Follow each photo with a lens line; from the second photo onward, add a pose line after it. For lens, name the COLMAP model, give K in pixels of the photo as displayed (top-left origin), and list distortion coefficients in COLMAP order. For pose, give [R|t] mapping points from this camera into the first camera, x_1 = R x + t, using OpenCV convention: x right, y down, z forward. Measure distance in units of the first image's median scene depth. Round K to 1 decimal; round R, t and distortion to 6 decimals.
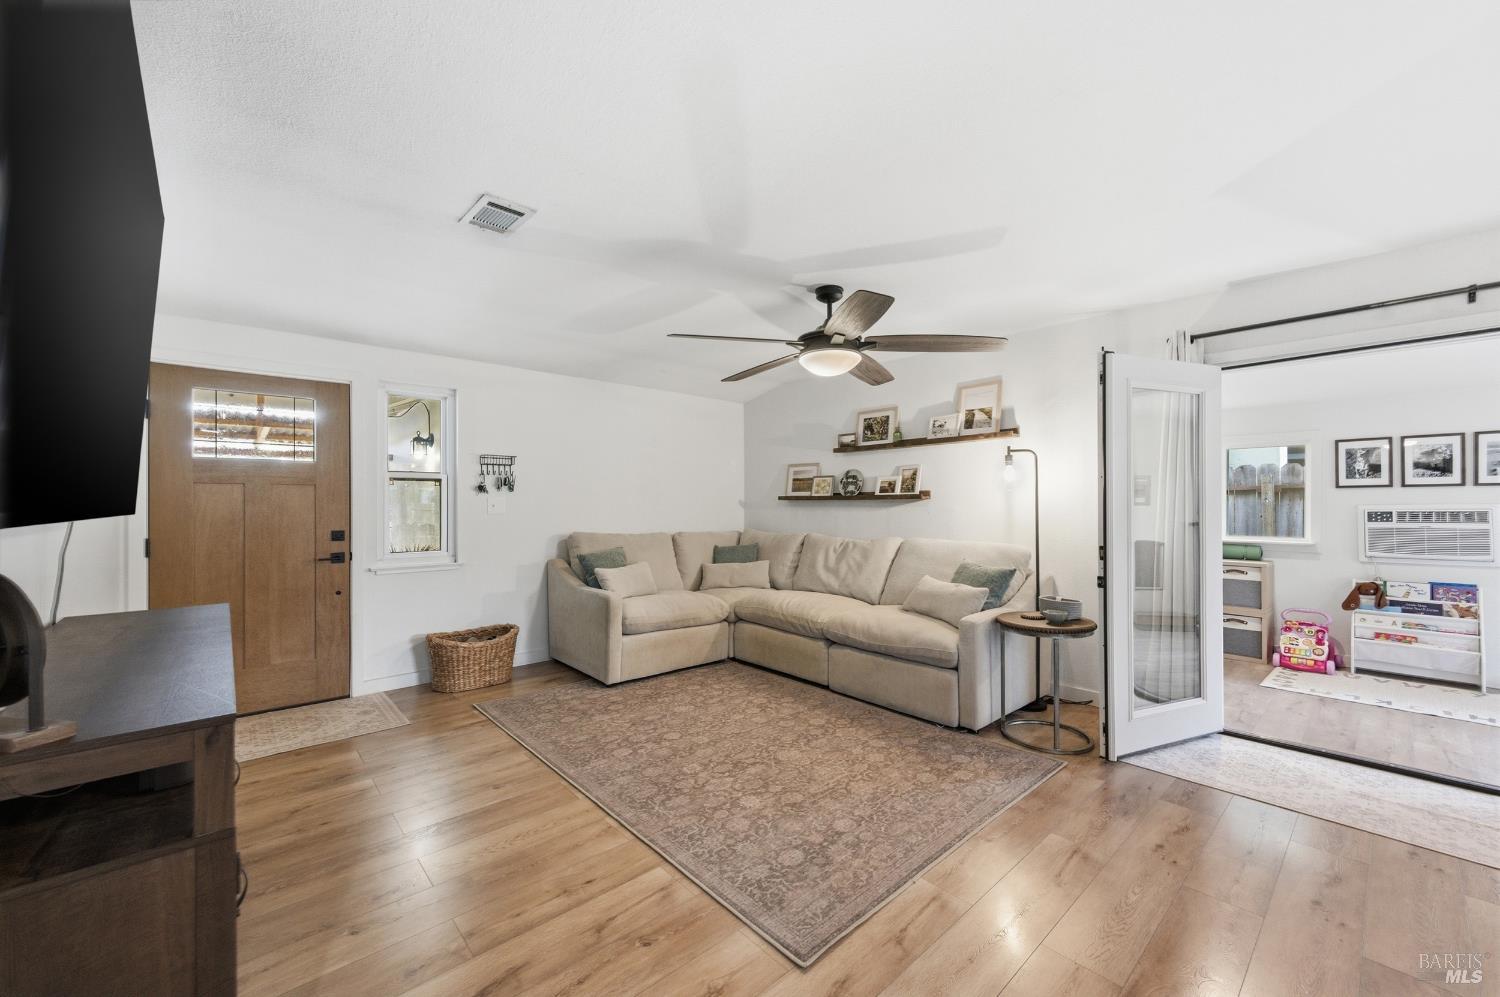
lens RADIAL K [[588.6, 0, 753.8], [0, 588.6, 504.5], [0, 0, 1]] dist [0.006936, -0.001396]
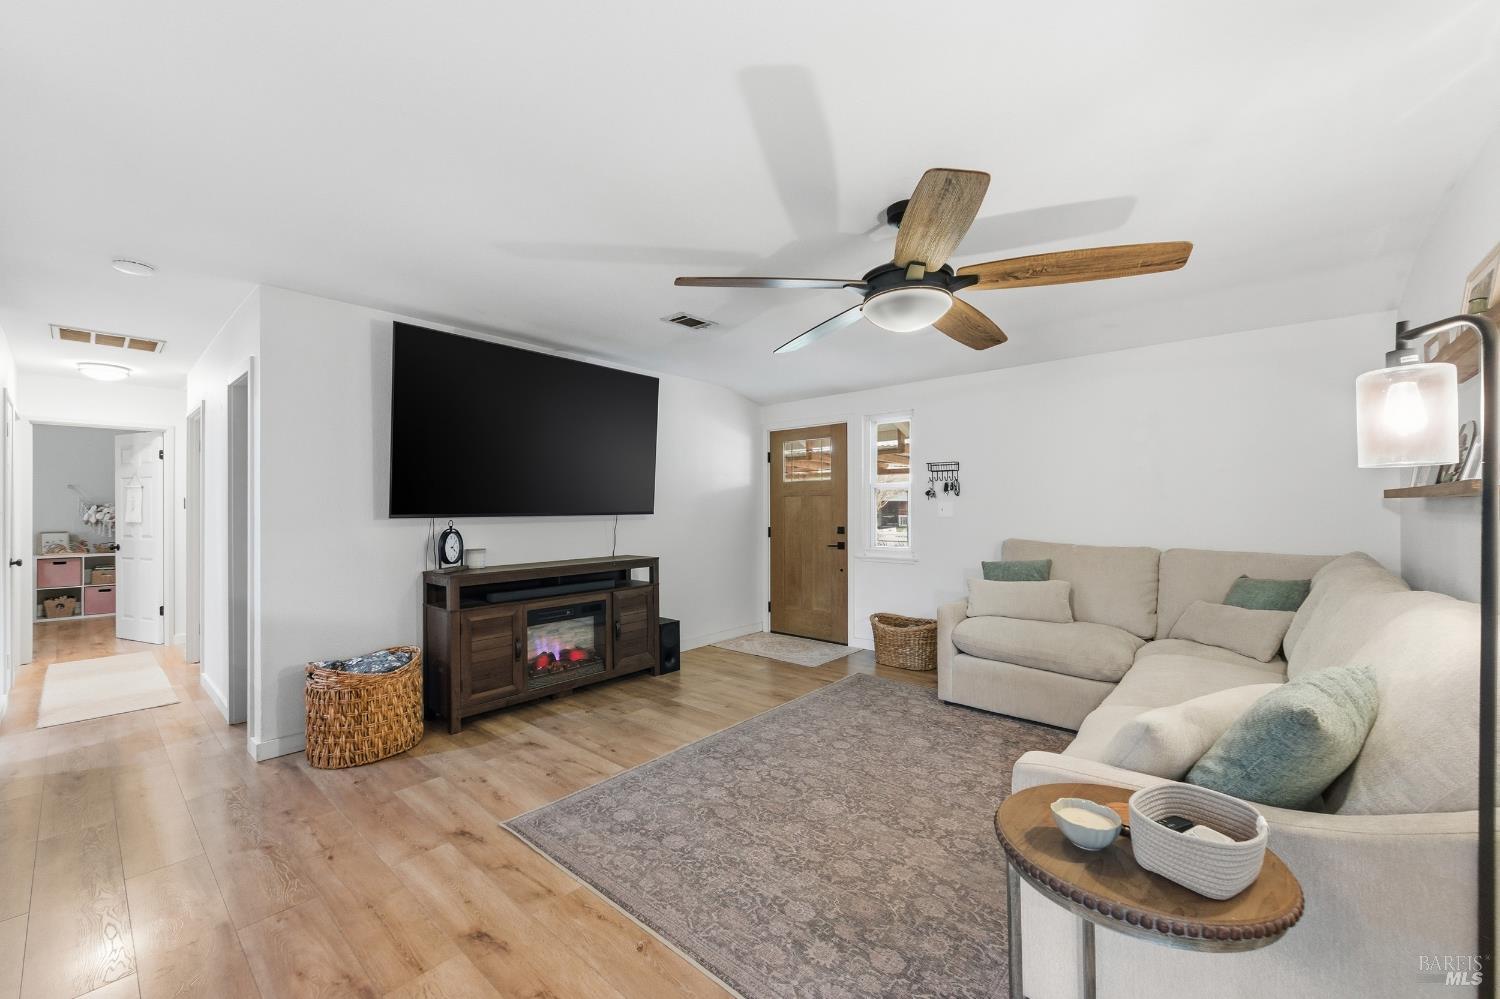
lens RADIAL K [[595.7, 0, 752.4], [0, 595.7, 505.6], [0, 0, 1]] dist [0.010776, 0.000023]
pose [[0.112082, -0.001175, -0.993698, 0.707401], [0.005023, 0.999987, -0.000616, -0.006948], [0.993686, -0.004922, 0.112087, 0.625859]]
